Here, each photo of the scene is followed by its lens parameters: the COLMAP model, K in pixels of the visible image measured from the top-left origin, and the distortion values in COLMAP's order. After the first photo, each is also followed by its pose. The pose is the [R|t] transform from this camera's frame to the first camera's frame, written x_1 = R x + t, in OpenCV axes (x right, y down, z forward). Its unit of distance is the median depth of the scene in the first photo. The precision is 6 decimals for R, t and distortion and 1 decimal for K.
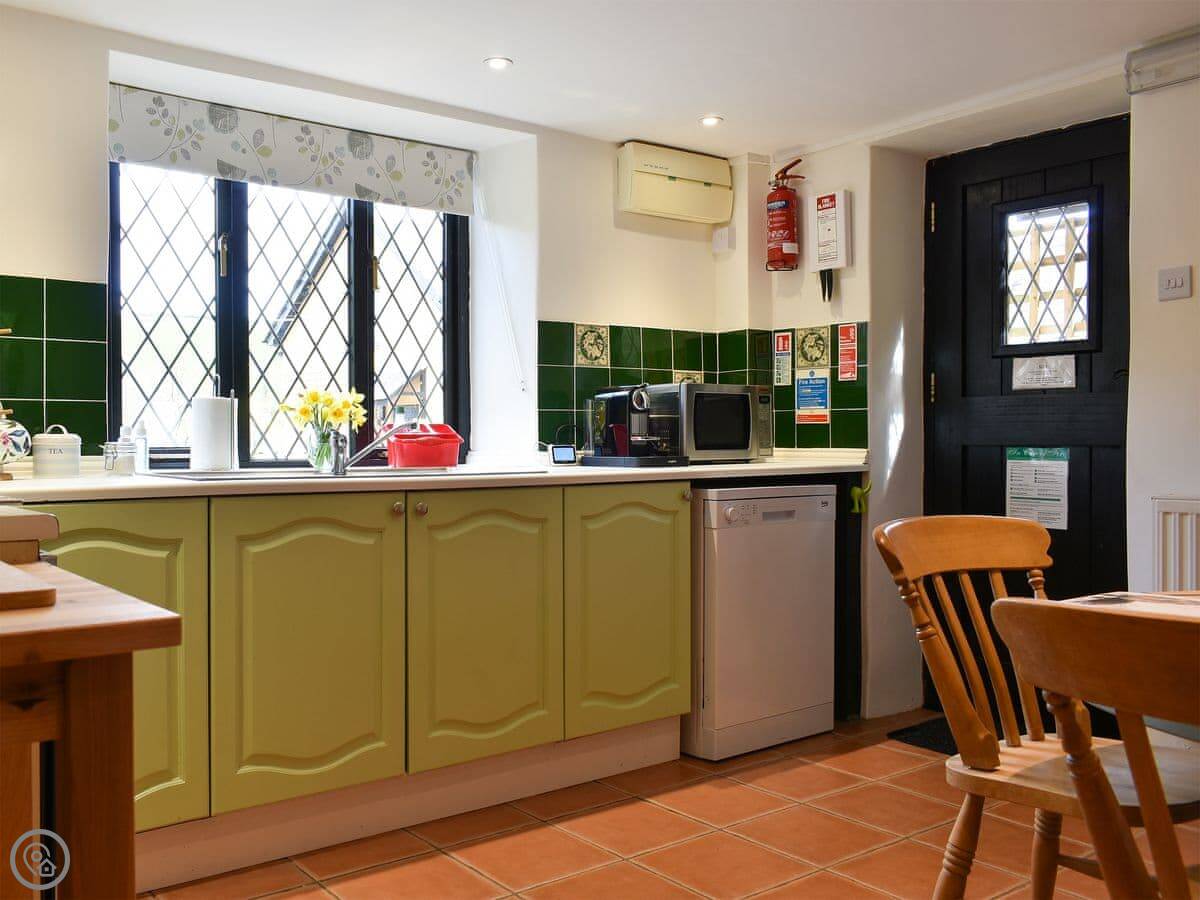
lens RADIAL K [[1051.1, 0, 527.2], [0, 1051.1, 451.2], [0, 0, 1]] dist [0.001118, 0.001200]
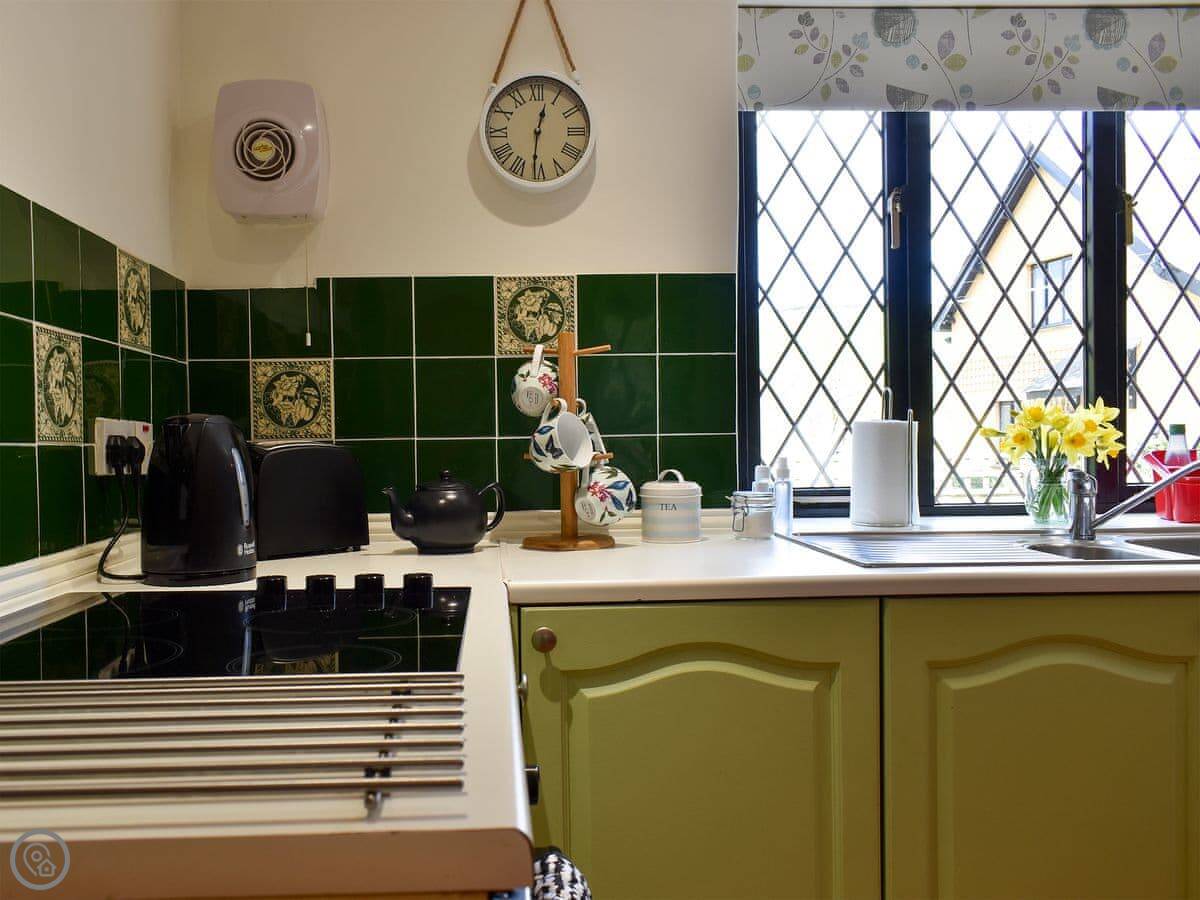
lens RADIAL K [[1051.1, 0, 527.2], [0, 1051.1, 451.2], [0, 0, 1]] dist [0.001118, 0.001200]
pose [[0.821866, 0.000673, -0.569680, -0.087916], [0.005802, 0.999938, 0.009552, -0.036857], [0.569651, -0.011156, 0.821811, 0.269776]]
